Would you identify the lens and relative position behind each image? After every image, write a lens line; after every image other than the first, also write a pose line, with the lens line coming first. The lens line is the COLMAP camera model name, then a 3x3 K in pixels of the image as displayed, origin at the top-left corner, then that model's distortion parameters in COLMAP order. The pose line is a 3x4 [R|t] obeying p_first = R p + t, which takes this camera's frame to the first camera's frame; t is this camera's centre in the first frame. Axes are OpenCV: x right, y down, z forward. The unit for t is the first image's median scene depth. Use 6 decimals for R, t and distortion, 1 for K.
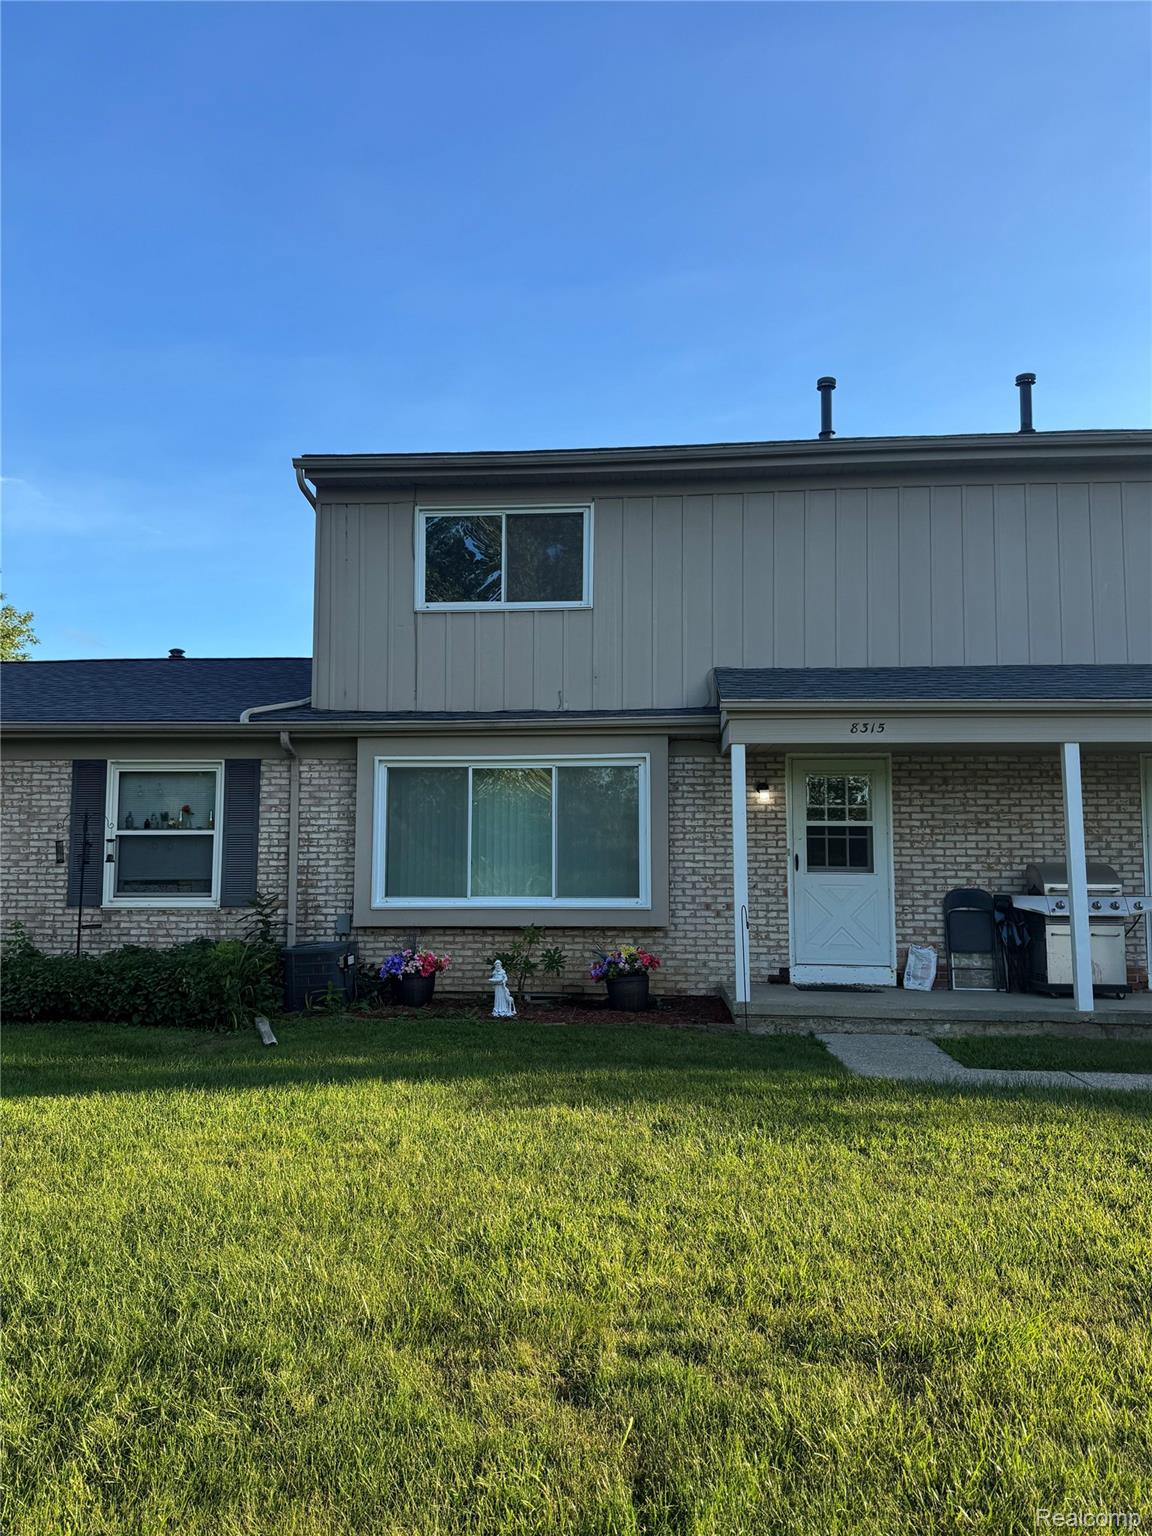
lens RADIAL K [[1075.0, 0, 575.4], [0, 1075.0, 754.5], [0, 0, 1]] dist [0.038236, -0.056501]
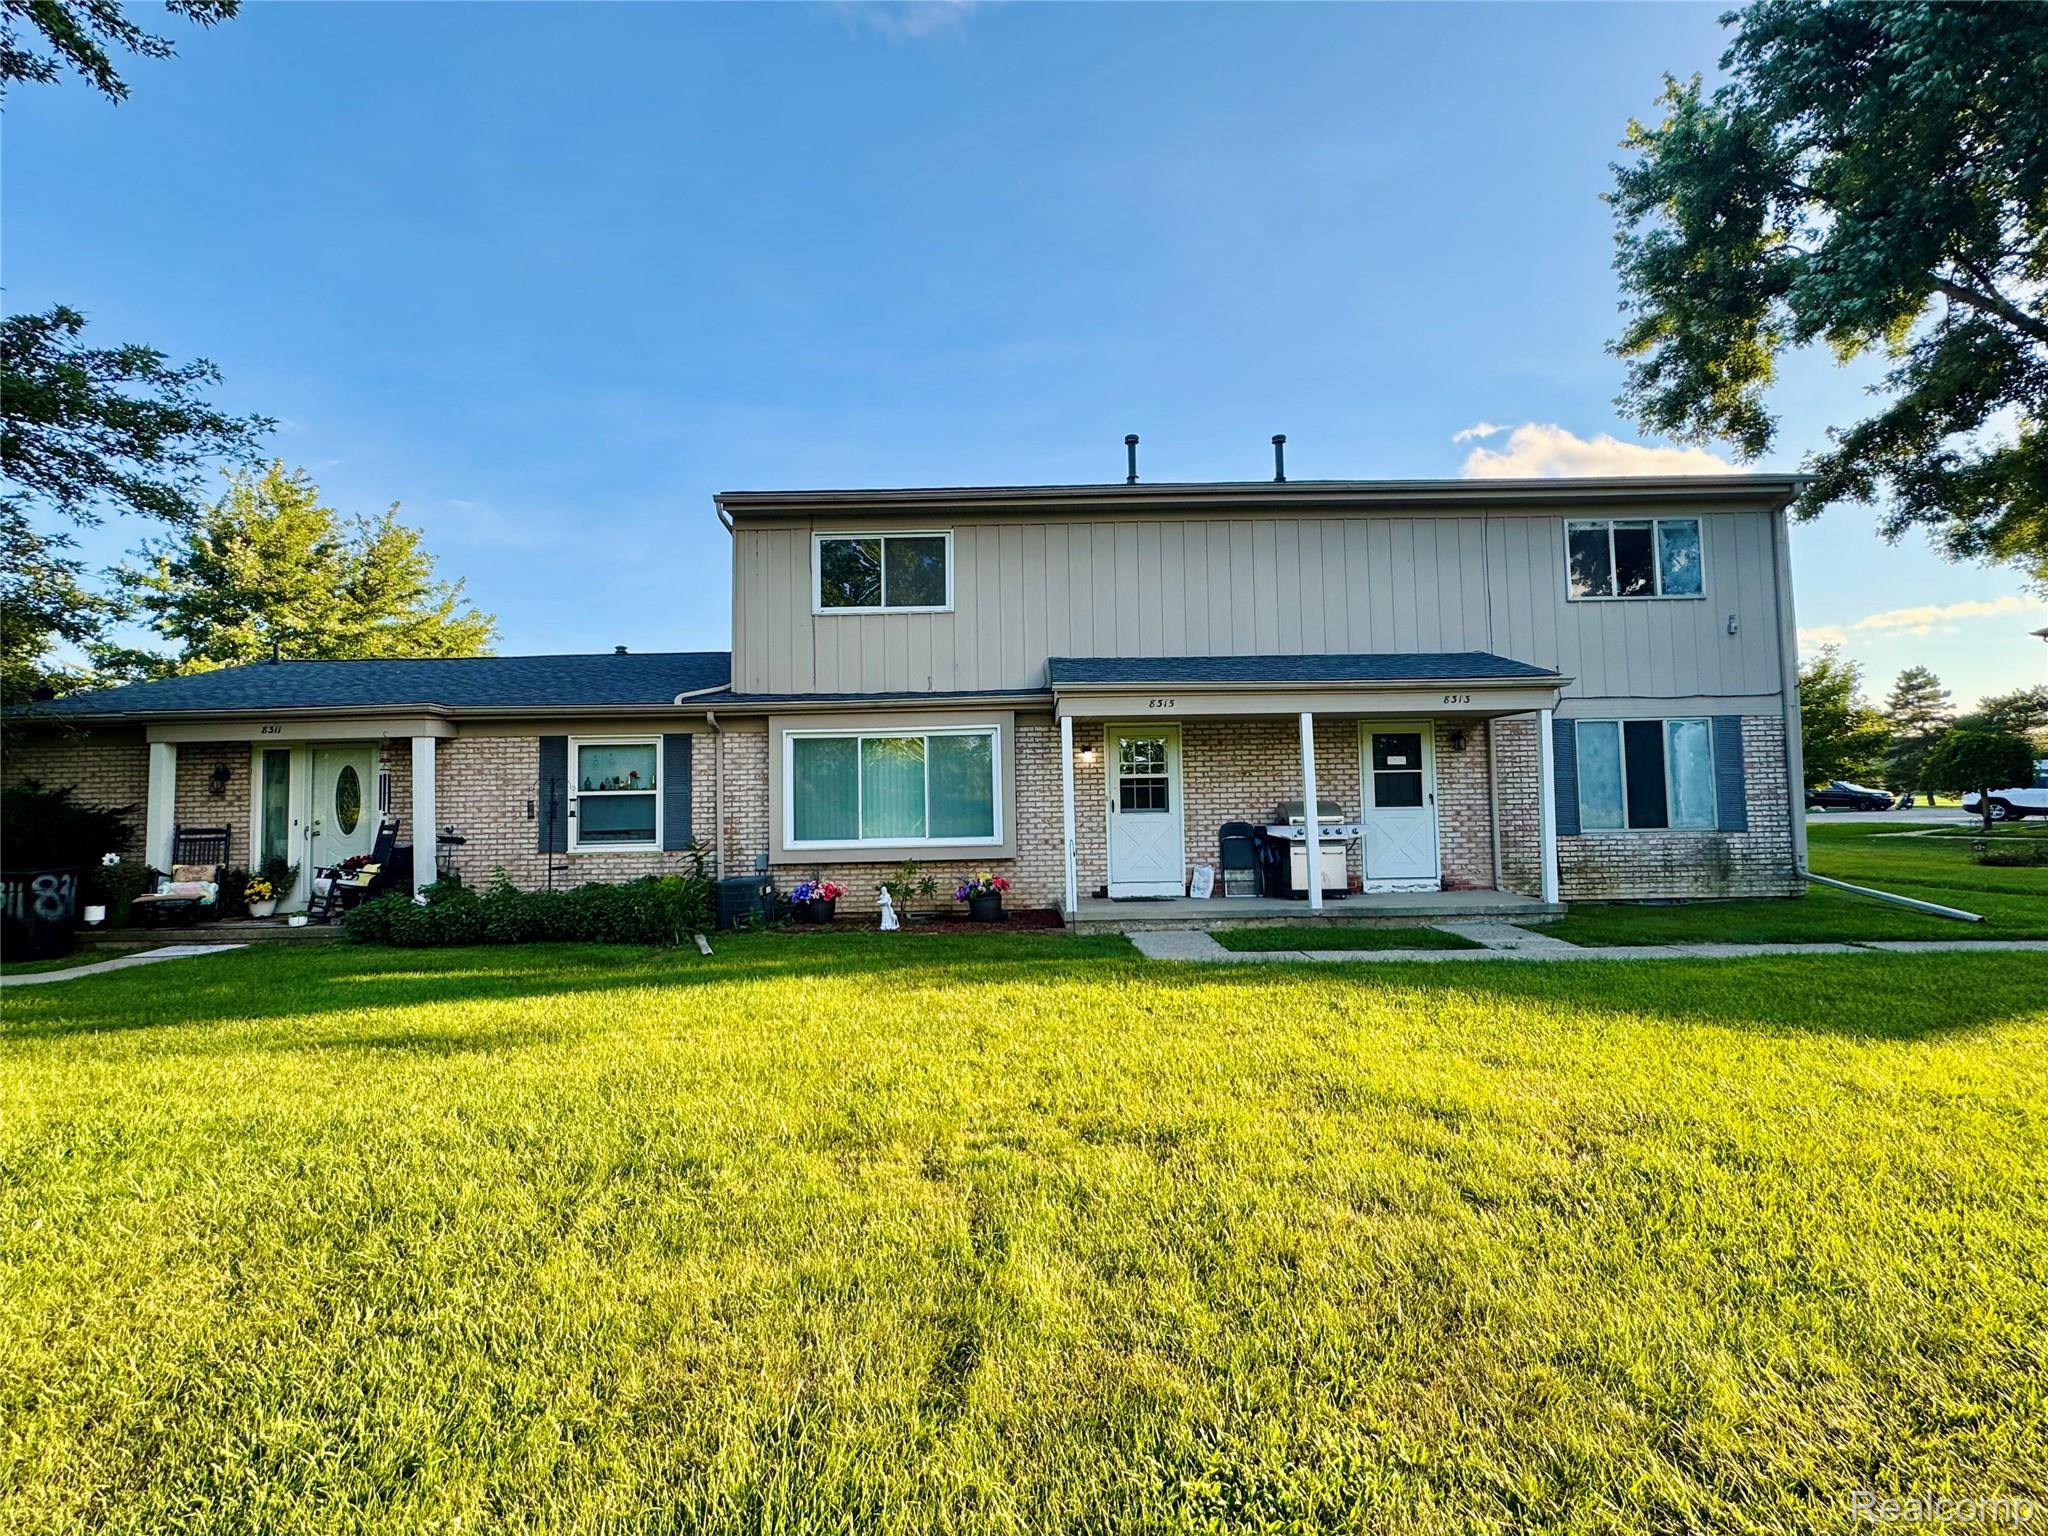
lens RADIAL K [[935.8, 0, 1051.9], [0, 935.8, 760.8], [0, 0, 1]] dist [-0.020822, 0.001082]
pose [[0.996131, -0.016859, 0.086253, 0.035315], [0.013581, 0.999168, 0.038454, -0.000228], [-0.086830, -0.037134, 0.995531, -0.133184]]
